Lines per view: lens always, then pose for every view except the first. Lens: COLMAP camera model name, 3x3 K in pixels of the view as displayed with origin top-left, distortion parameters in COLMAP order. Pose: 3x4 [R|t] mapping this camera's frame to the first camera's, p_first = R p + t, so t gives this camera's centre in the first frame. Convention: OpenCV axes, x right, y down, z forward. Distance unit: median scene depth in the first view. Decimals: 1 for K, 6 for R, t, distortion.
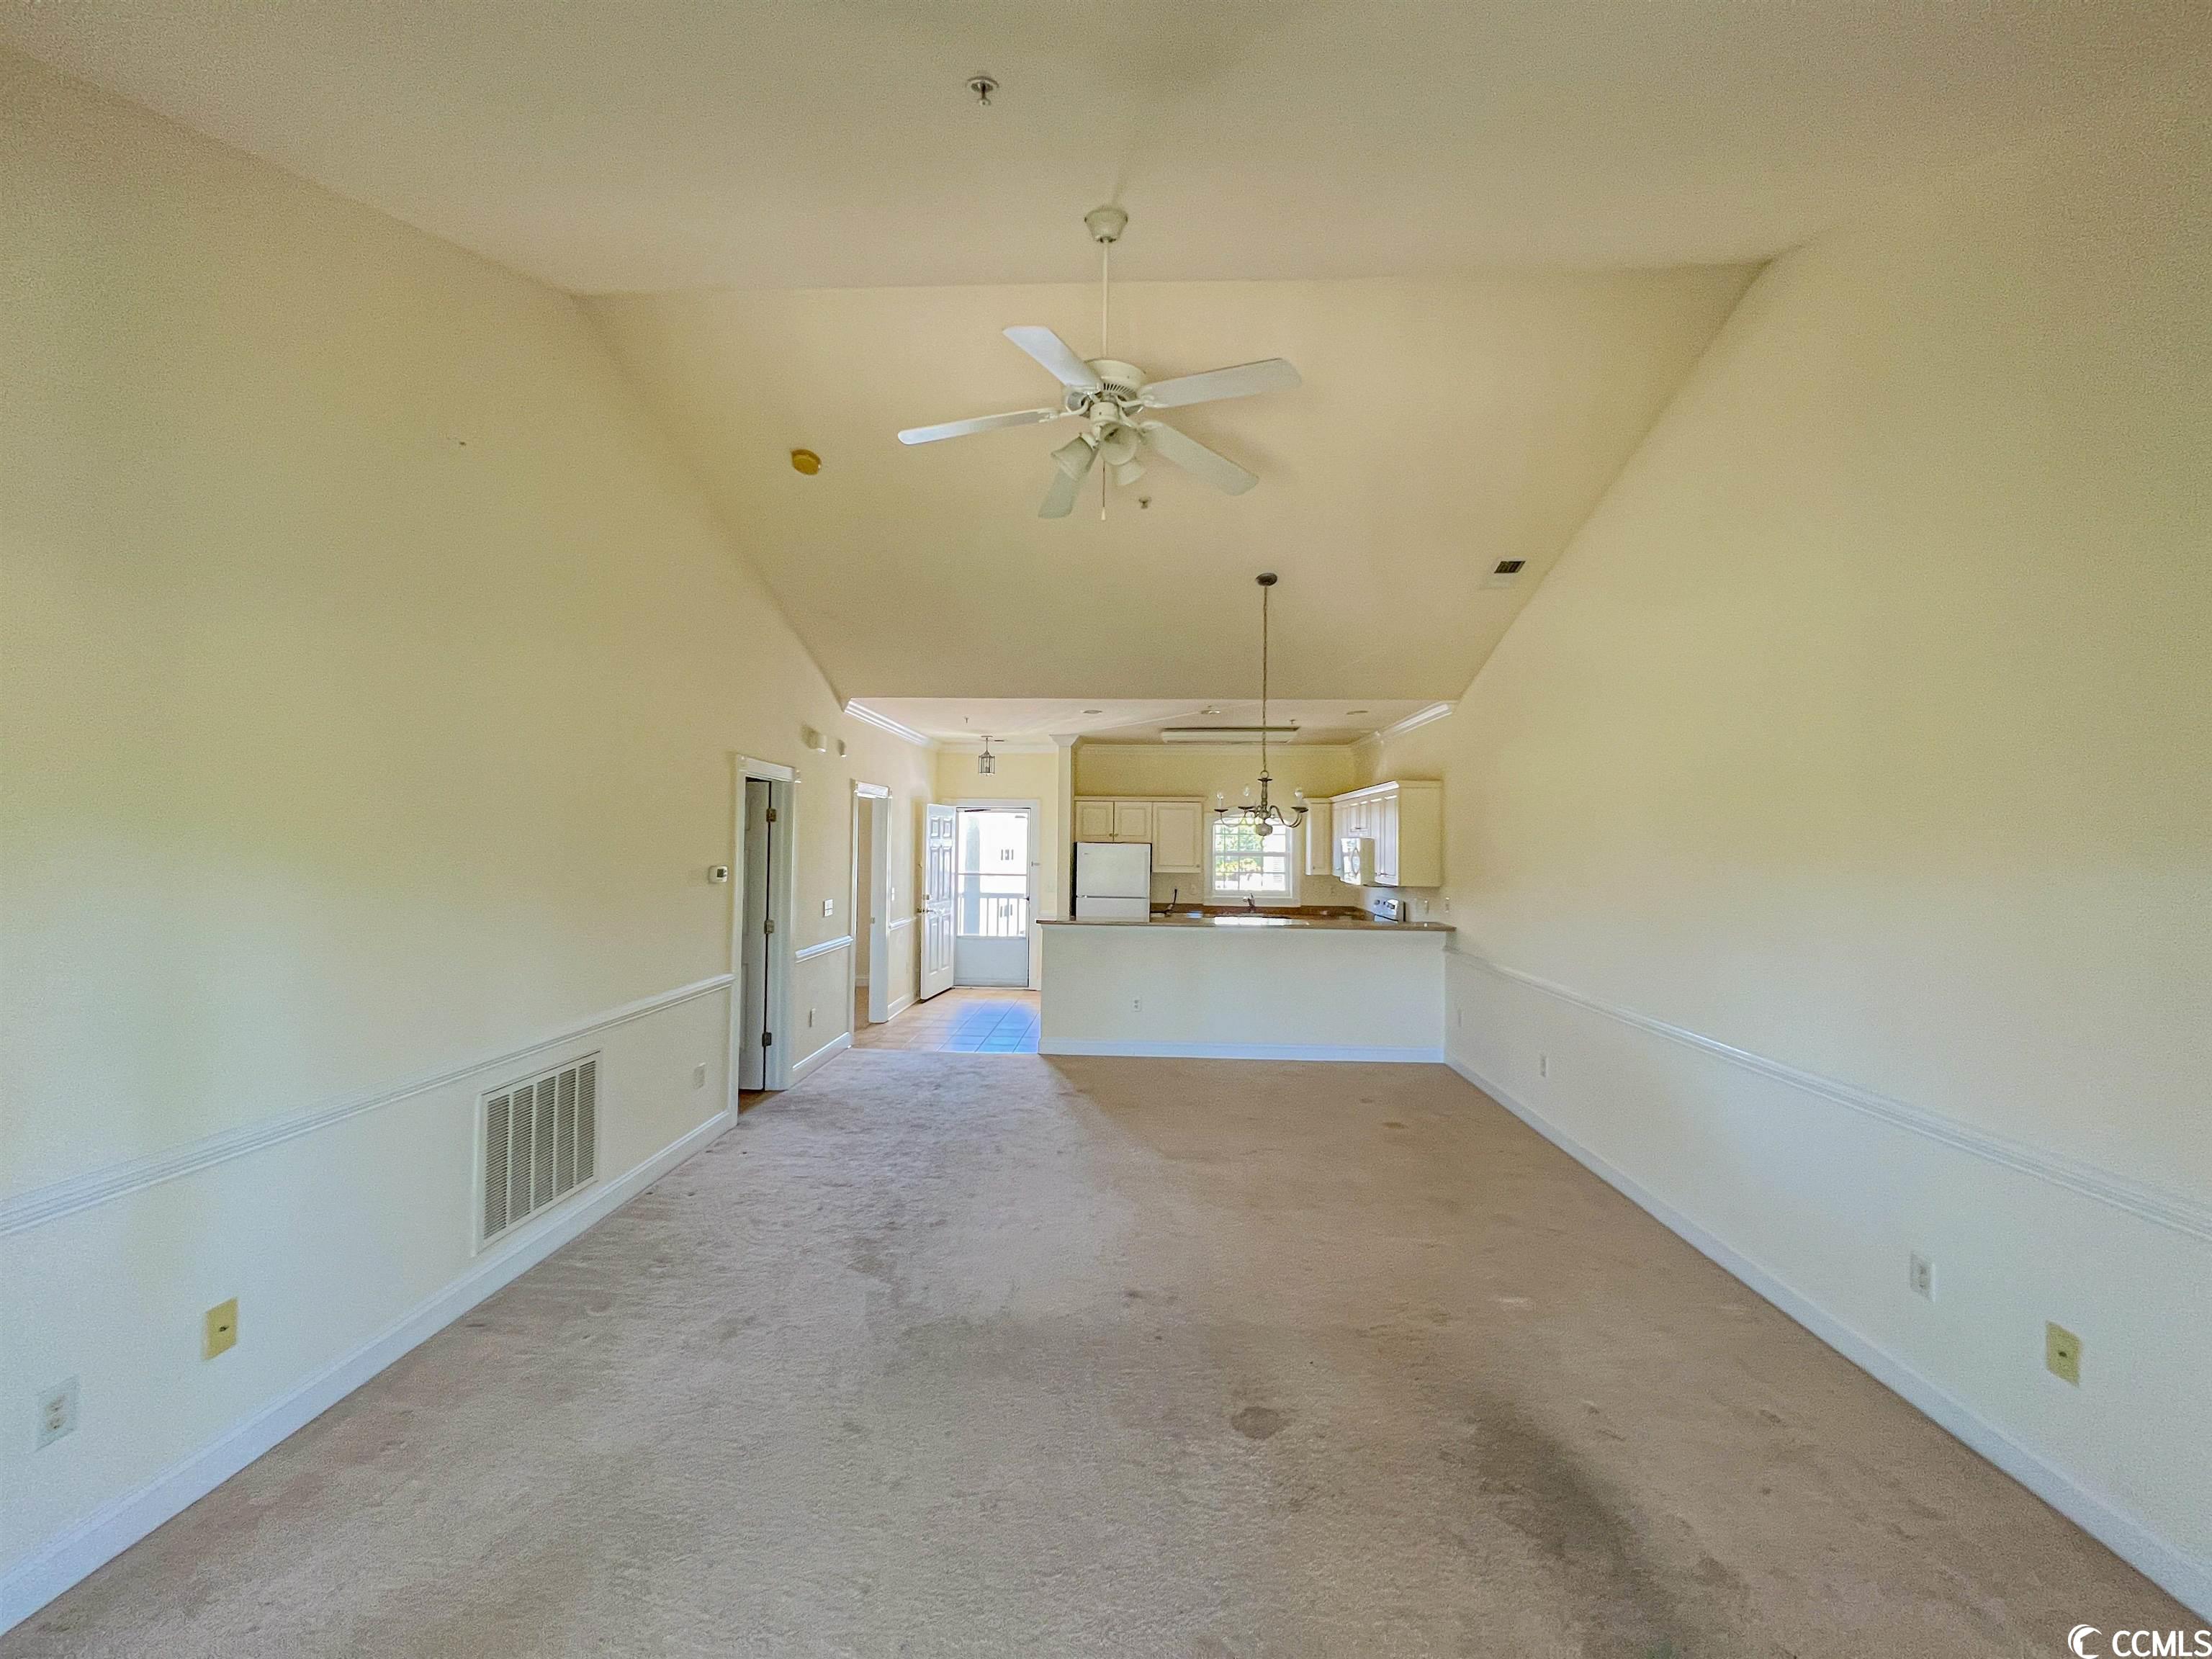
lens RADIAL K [[881.4, 0, 1098.3], [0, 881.4, 821.3], [0, 0, 1]] dist [-0.001234, 0.000464]
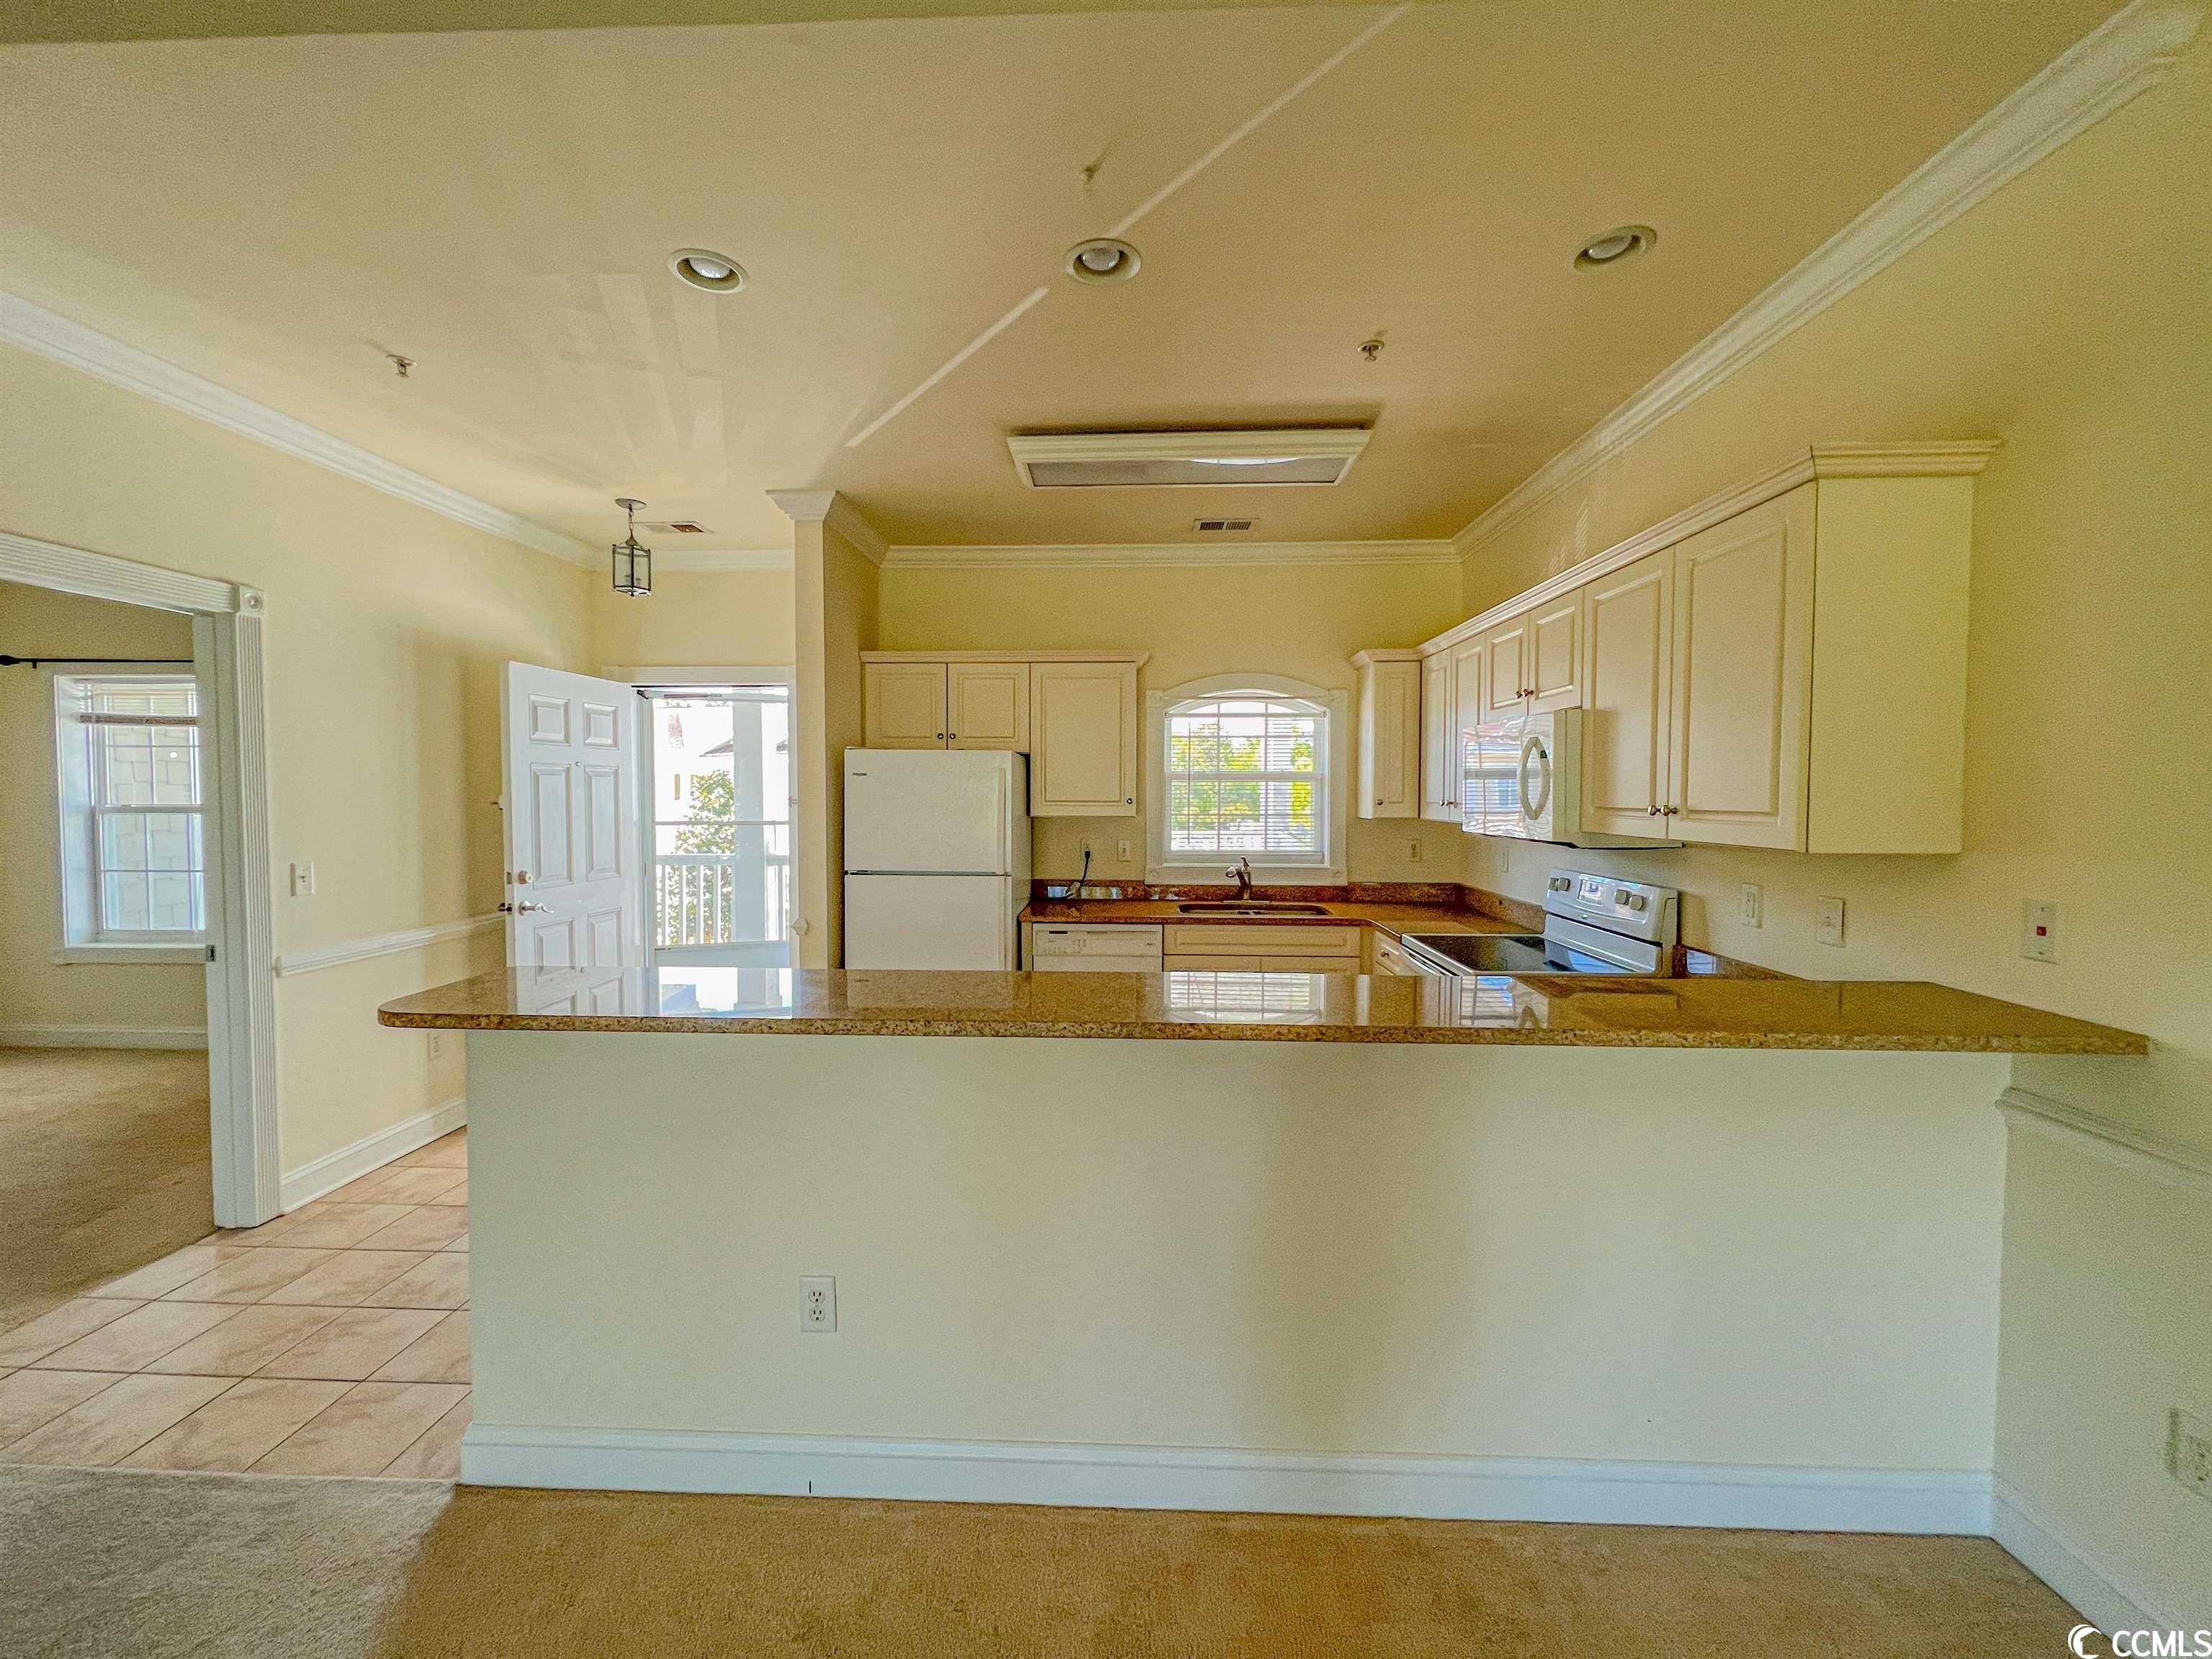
lens RADIAL K [[887.8, 0, 1104.7], [0, 887.8, 822.8], [0, 0, 1]] dist [-0.000994, -0.000321]
pose [[0.999750, -0.008786, 0.020547, 0.091028], [0.007469, 0.997965, 0.063328, 0.032879], [-0.021062, -0.063159, 0.997781, 0.538663]]
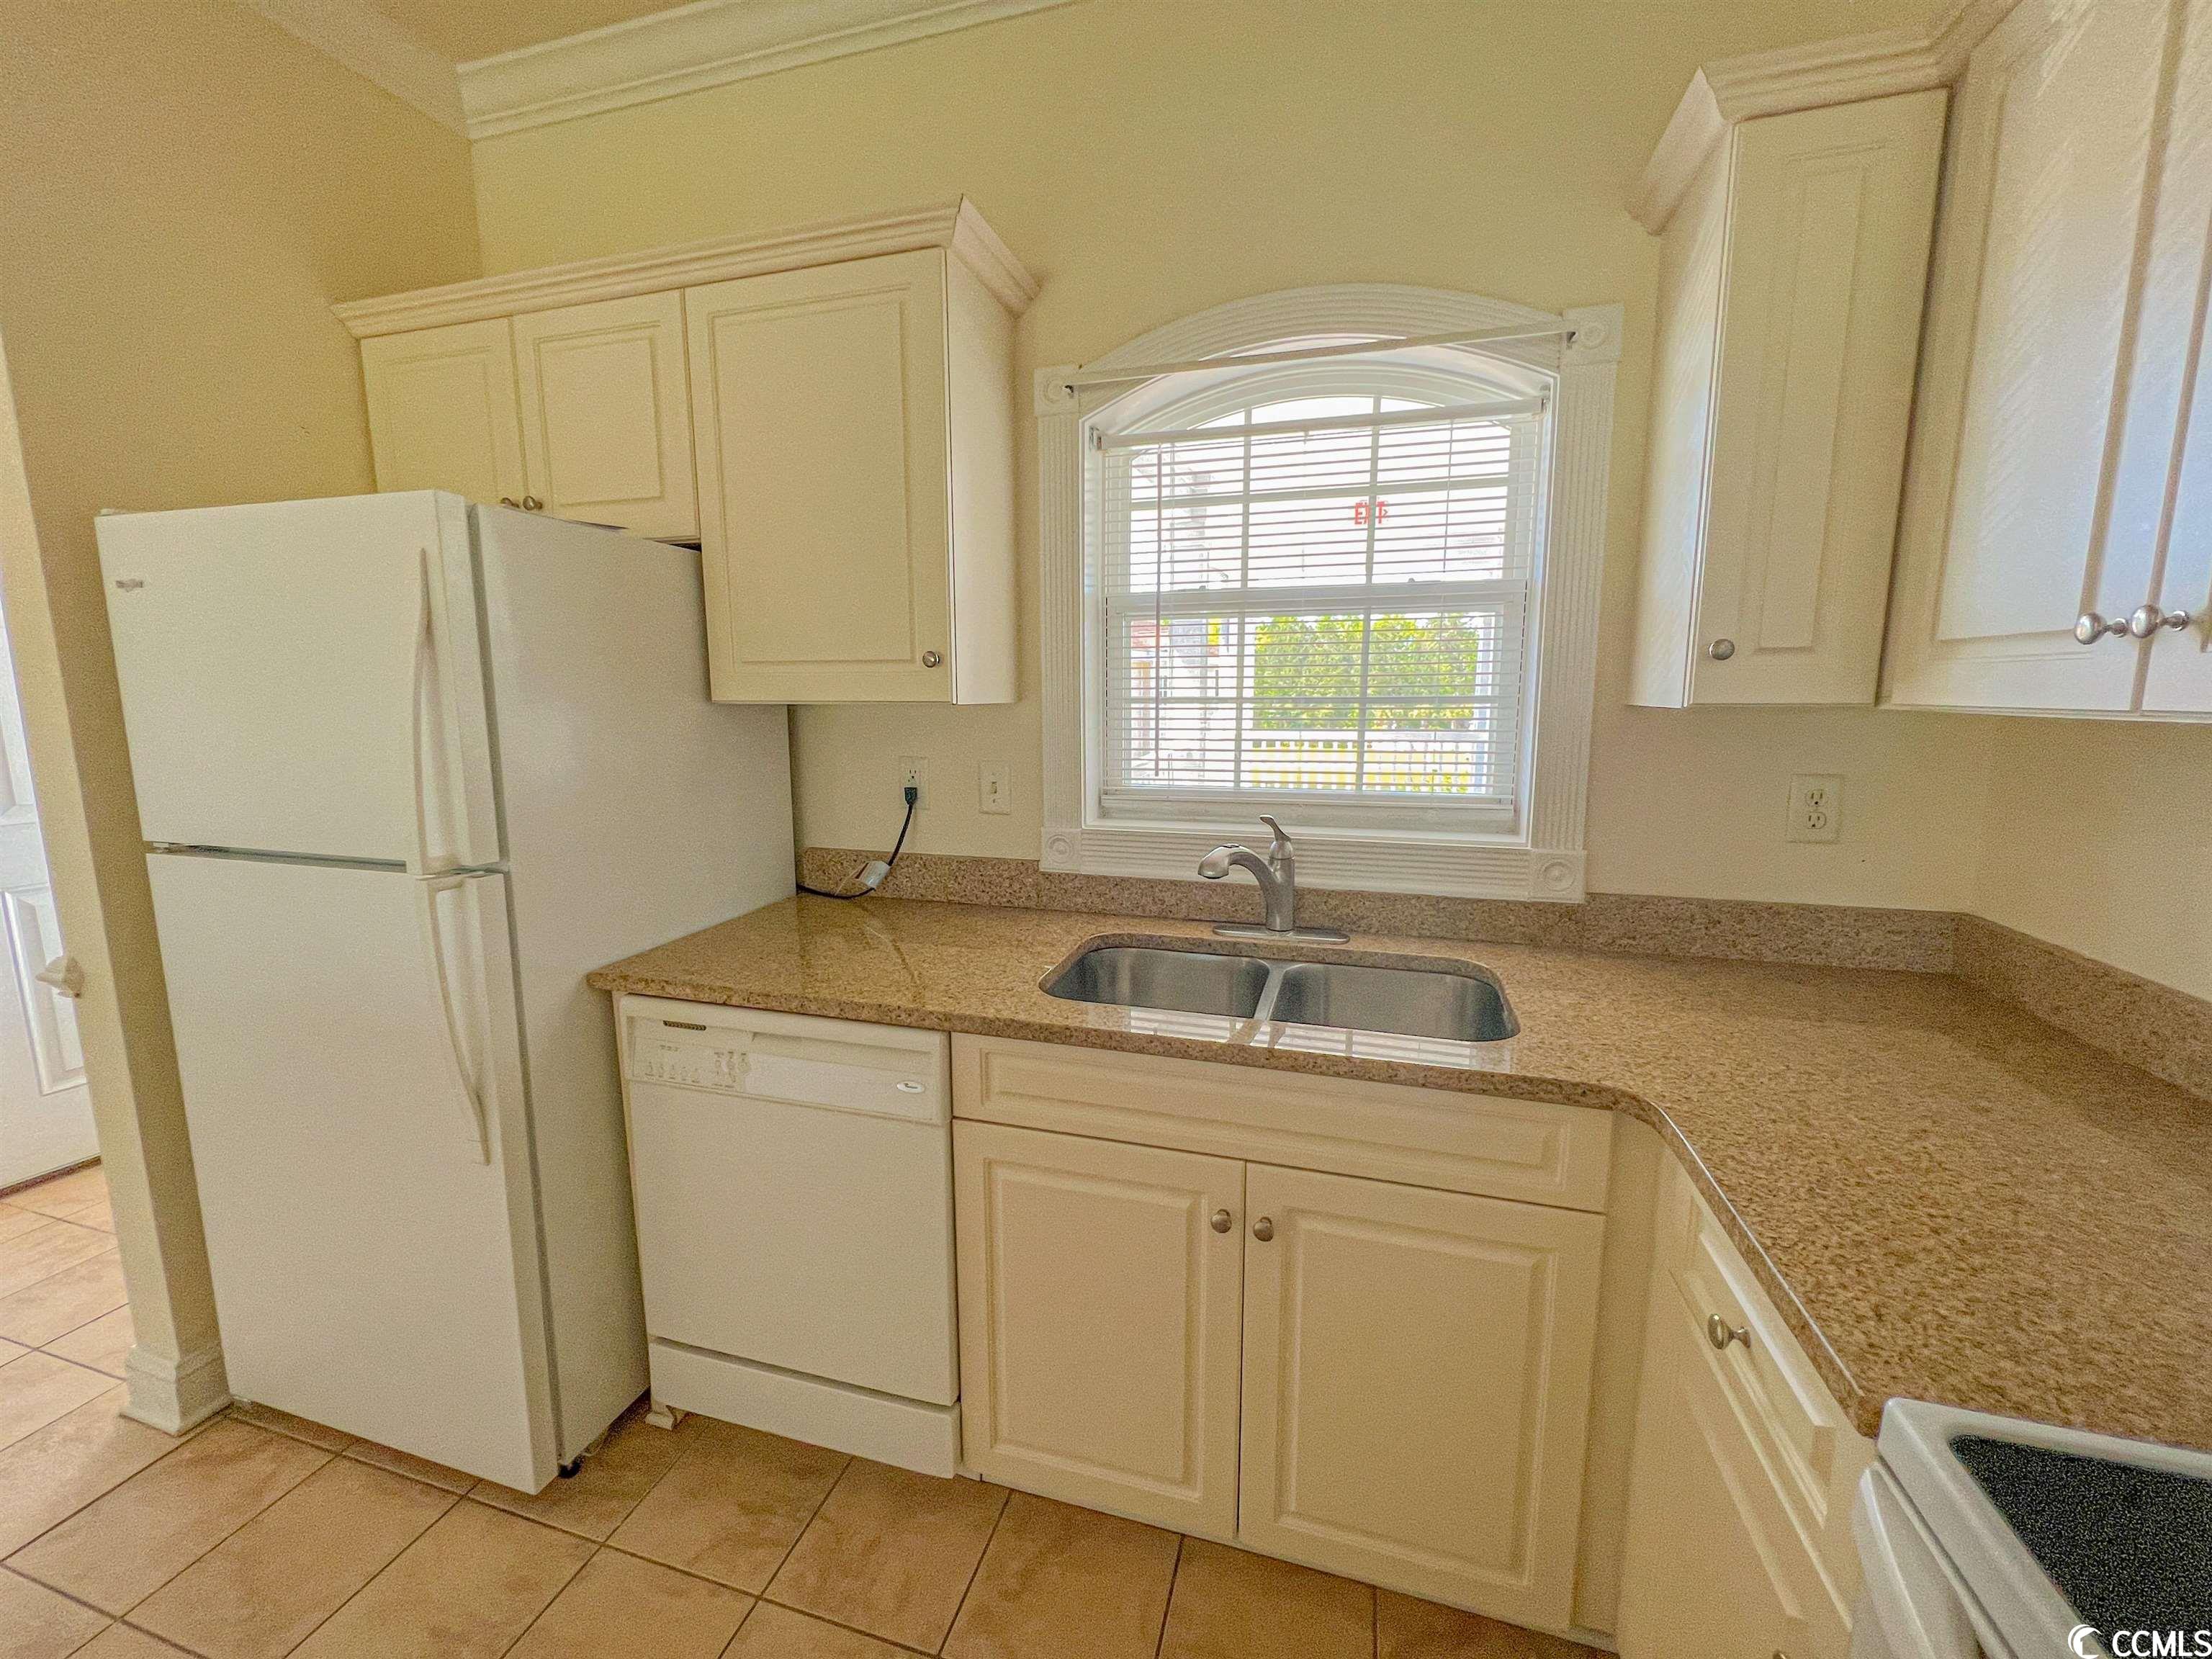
lens RADIAL K [[890.7, 0, 1101.2], [0, 890.7, 823.3], [0, 0, 1]] dist [-0.003205, -0.000009]
pose [[0.974035, 0.020096, -0.225505, 0.182493], [0.019195, 0.985135, 0.170703, 0.053408], [0.225584, -0.170599, 0.959170, 0.839756]]
